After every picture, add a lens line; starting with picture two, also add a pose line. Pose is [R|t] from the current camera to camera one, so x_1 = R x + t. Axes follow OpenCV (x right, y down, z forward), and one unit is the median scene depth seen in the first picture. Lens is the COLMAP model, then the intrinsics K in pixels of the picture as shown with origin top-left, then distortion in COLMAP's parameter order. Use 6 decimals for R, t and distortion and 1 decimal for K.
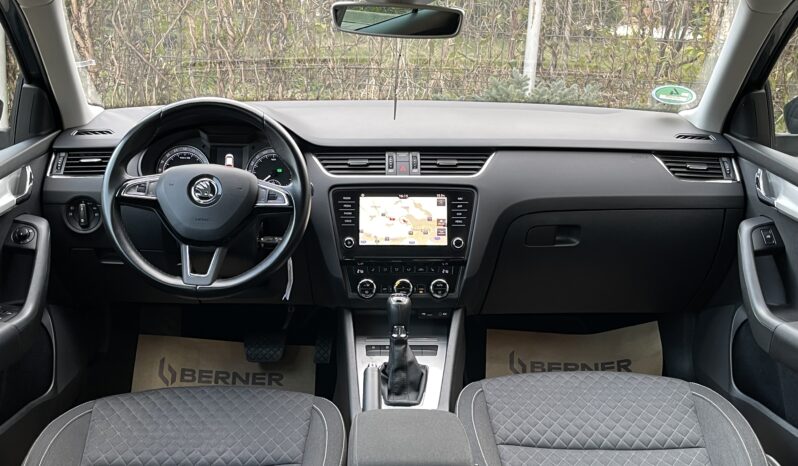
lens RADIAL K [[907.2, 0, 399.0], [0, 907.2, 213.9], [0, 0, 1]] dist [0.054018, 0.000210]
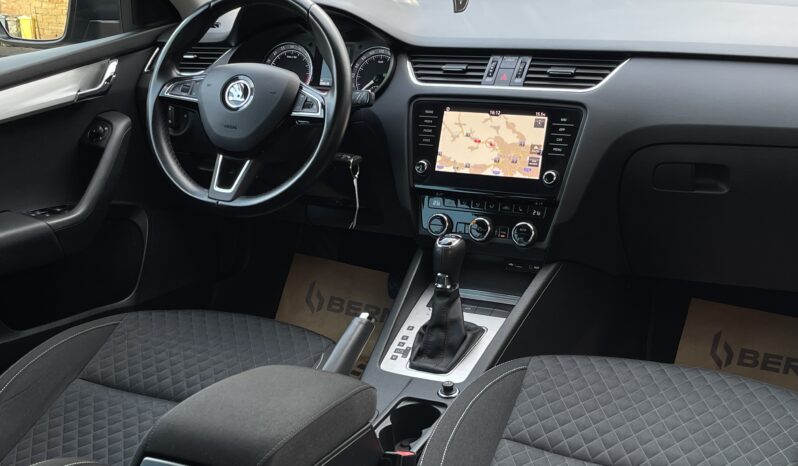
lens RADIAL K [[1049.5, 0, 399.0], [0, 1049.5, 233.0], [0, 0, 1]] dist [0.066024, -0.008912]
pose [[0.884386, 0.101300, -0.455632, 0.356687], [-0.057508, 0.992376, 0.109012, -0.010635], [0.463201, -0.070206, 0.883468, 0.152379]]
